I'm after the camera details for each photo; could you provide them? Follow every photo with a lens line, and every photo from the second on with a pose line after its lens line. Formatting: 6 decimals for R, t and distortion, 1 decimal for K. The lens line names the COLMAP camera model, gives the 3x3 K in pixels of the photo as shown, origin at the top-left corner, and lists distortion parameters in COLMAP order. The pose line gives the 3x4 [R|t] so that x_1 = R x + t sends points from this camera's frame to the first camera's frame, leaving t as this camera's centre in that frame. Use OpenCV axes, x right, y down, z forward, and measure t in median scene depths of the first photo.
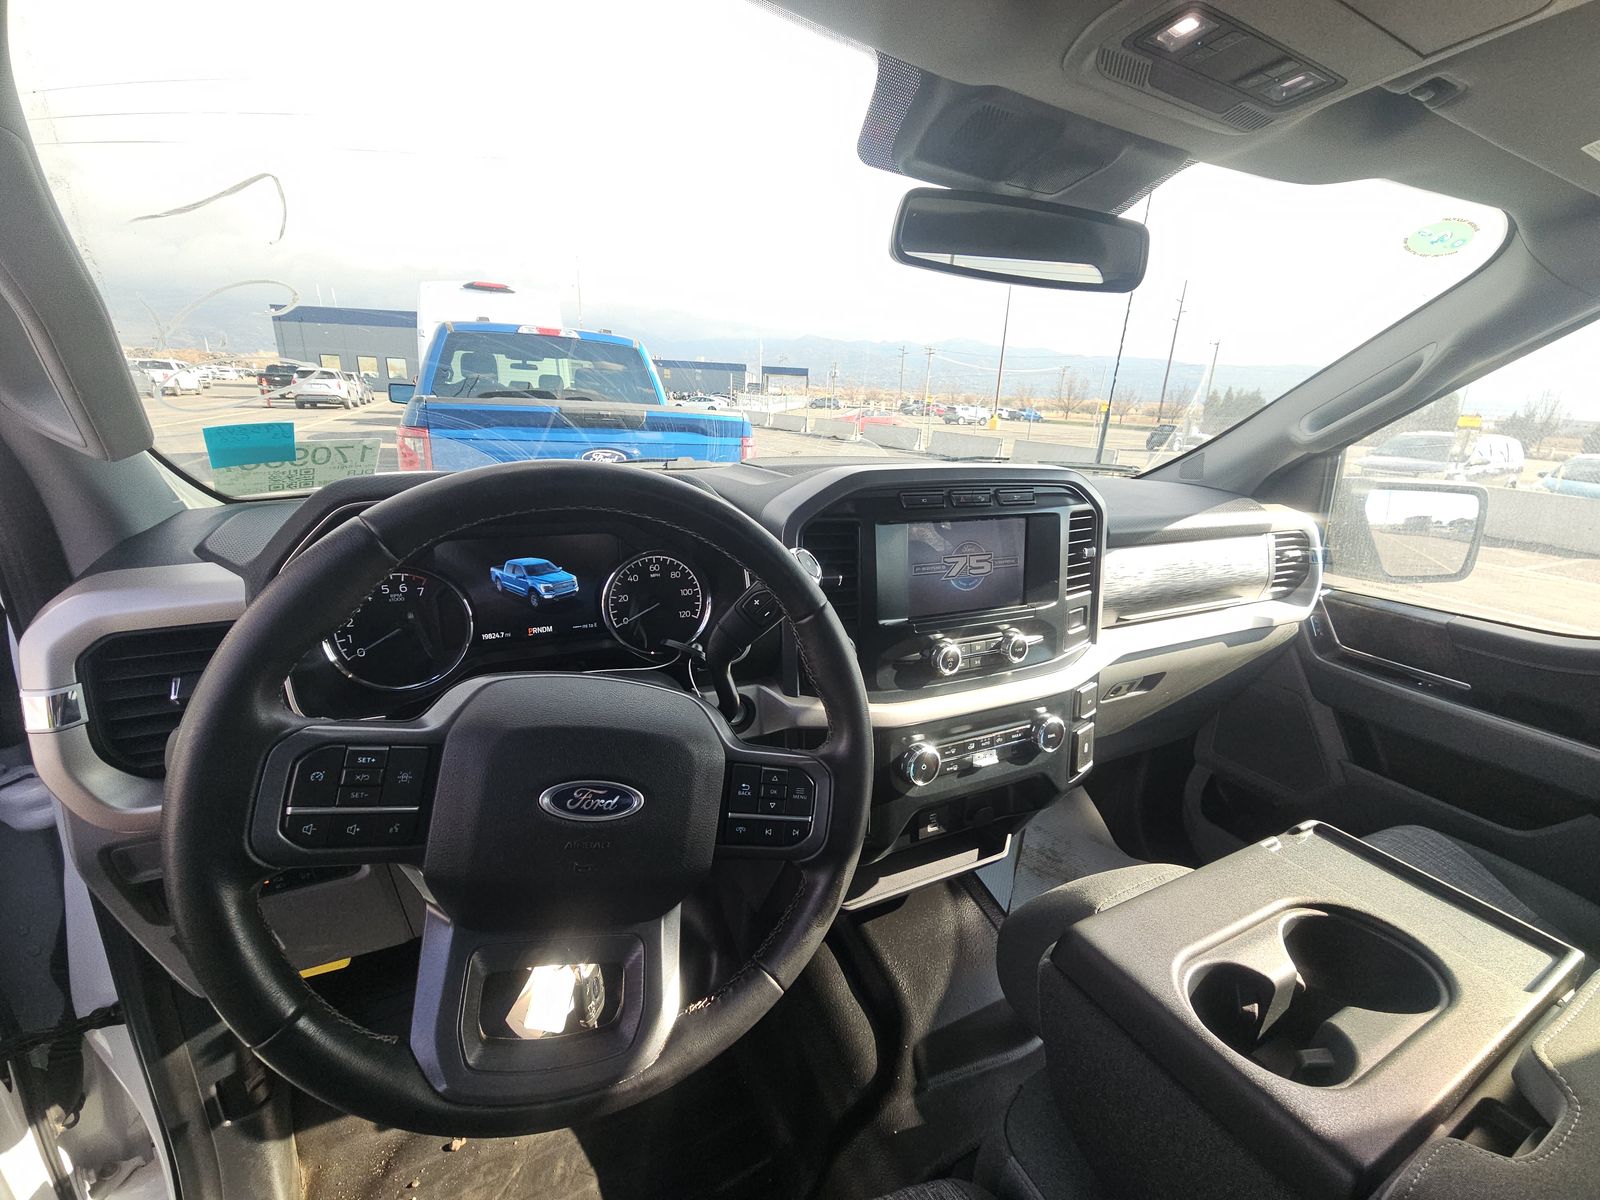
lens RADIAL K [[647.4, 0, 808.0], [0, 647.4, 612.2], [0, 0, 1]] dist [0.023793, -0.016561]
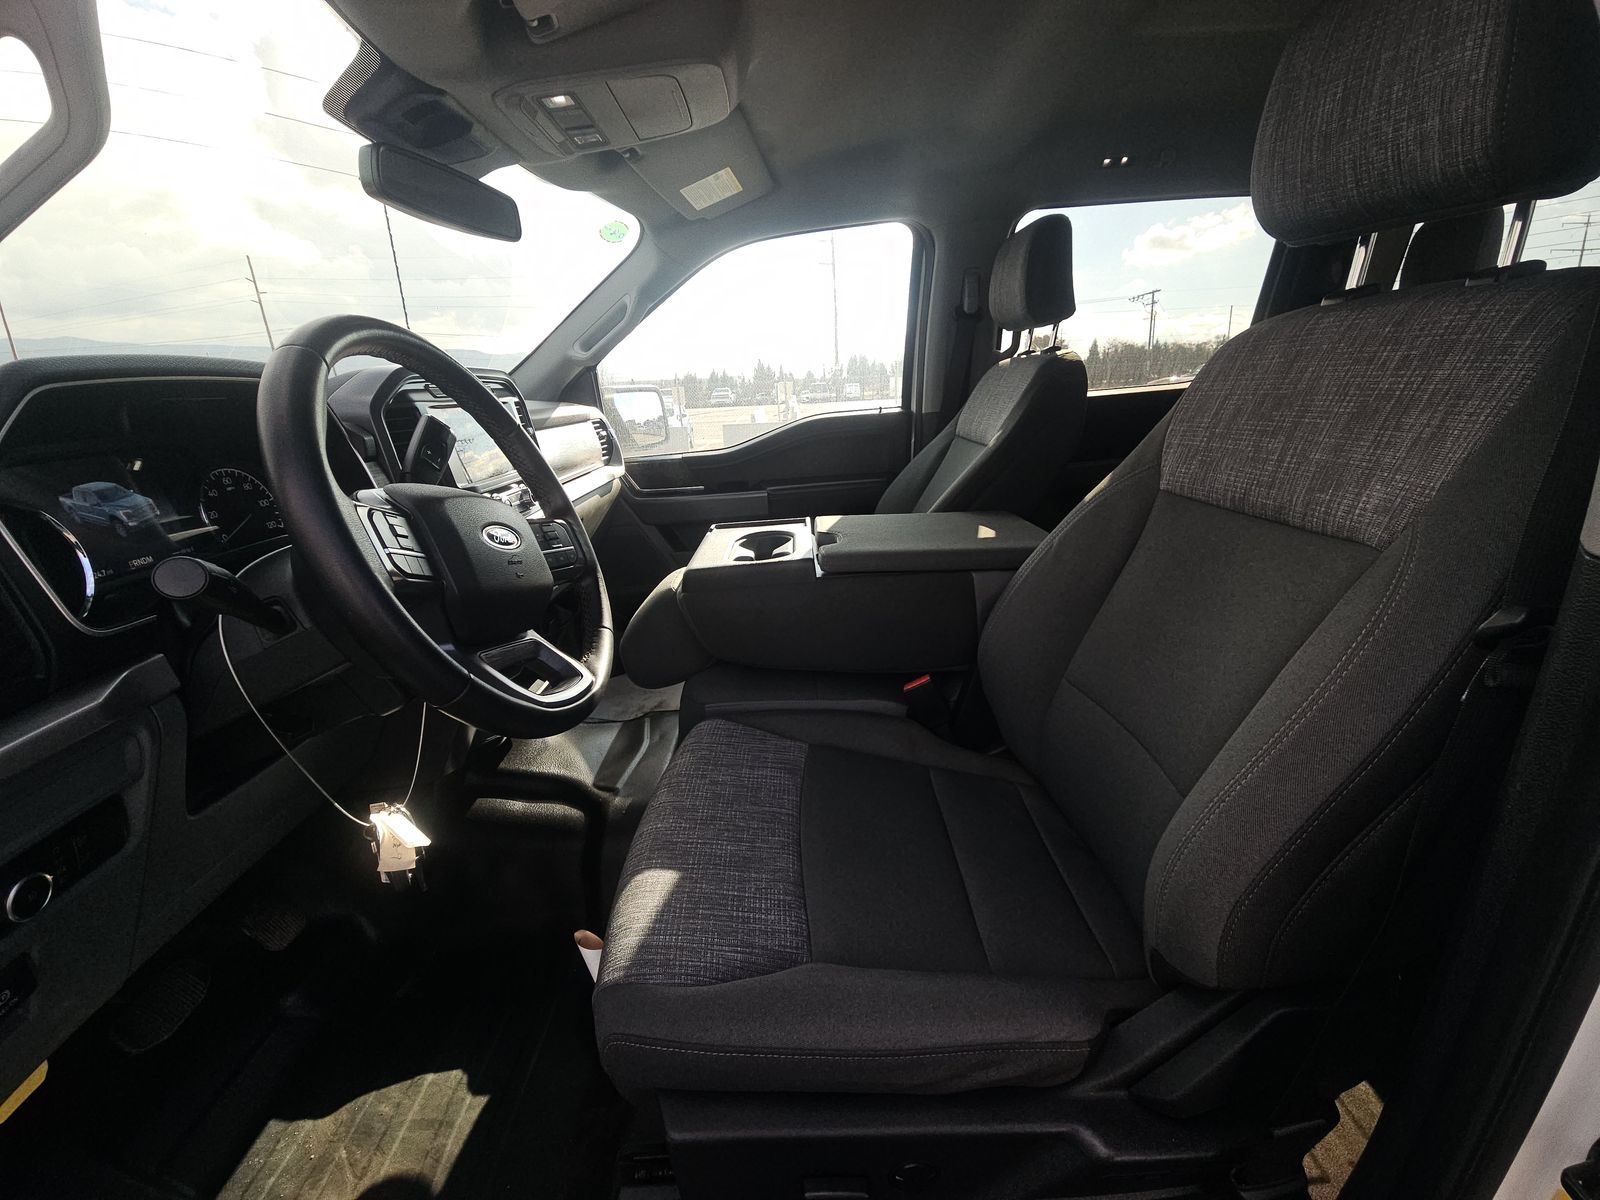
lens RADIAL K [[655.9, 0, 798.9], [0, 655.9, 593.6], [0, 0, 1]] dist [-0.000579, -0.006543]
pose [[0.449478, -0.337528, 0.827070, -0.776889], [0.345275, 0.919555, 0.187629, 0.216348], [-0.823866, 0.201231, 0.529859, -0.209412]]
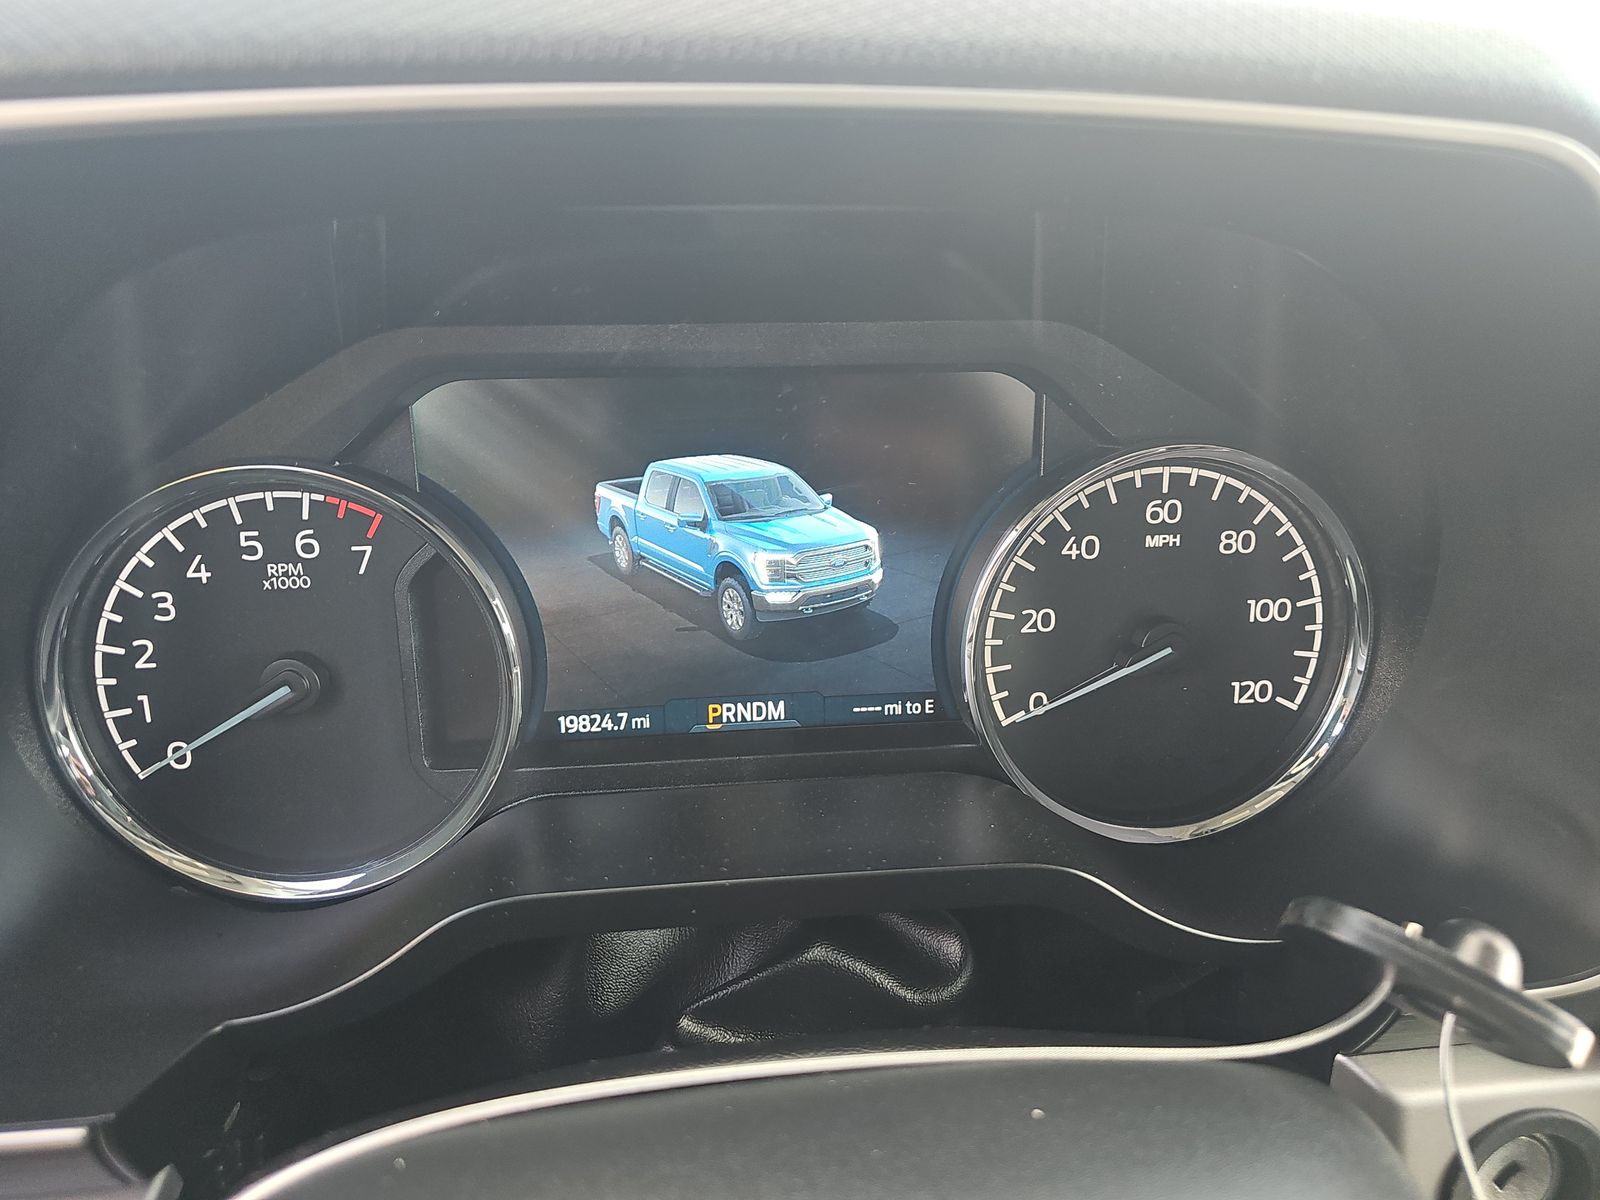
lens RADIAL K [[1074.5, 0, 802.5], [0, 1074.5, 646.3], [0, 0, 1]] dist [0.022221, -0.003003]
pose [[0.929575, 0.096399, -0.355806, -0.229561], [-0.071892, 0.994077, 0.081502, -0.042638], [0.361555, -0.050182, 0.930999, 0.585333]]
